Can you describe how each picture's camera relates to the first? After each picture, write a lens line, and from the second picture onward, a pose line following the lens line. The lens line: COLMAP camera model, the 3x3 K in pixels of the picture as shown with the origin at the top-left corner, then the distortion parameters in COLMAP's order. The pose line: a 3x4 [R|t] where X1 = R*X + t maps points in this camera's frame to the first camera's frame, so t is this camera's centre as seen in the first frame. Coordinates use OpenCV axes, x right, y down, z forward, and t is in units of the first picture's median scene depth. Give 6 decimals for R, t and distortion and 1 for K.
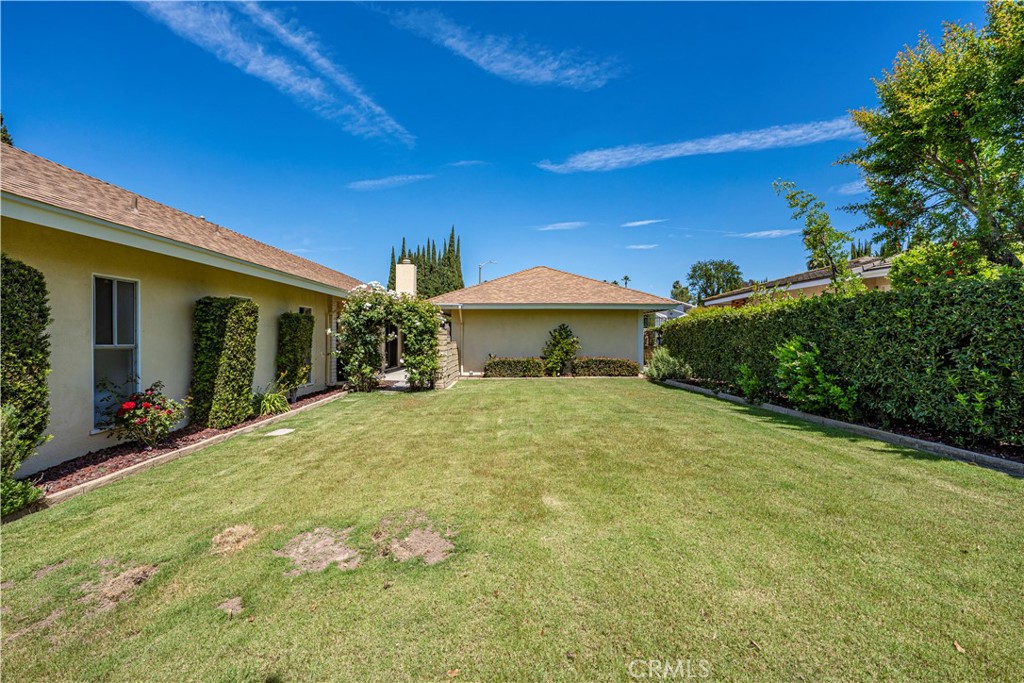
lens RADIAL K [[403.3, 0, 510.0], [0, 403.3, 335.4], [0, 0, 1]] dist [-0.001009, 0.000202]
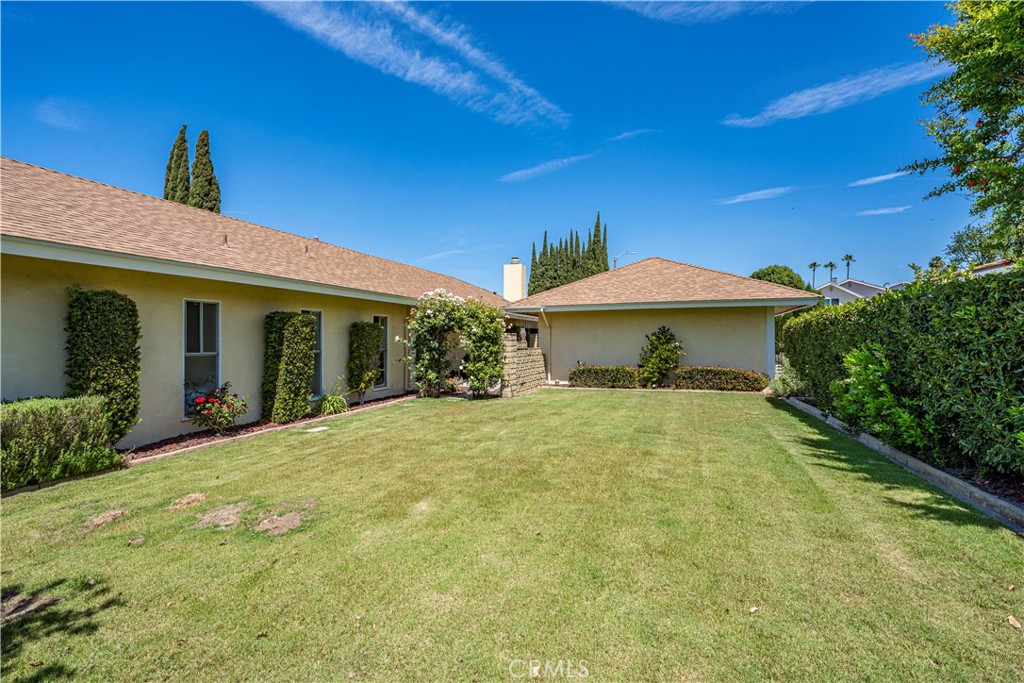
lens RADIAL K [[460.8, 0, 512.0], [0, 460.8, 341.5], [0, 0, 1]] dist [0.001312, 0.000026]
pose [[0.935098, -0.004537, -0.354361, 0.184850], [0.007623, 0.999944, 0.007315, -0.006227], [0.354308, -0.009541, 0.935080, -0.009716]]
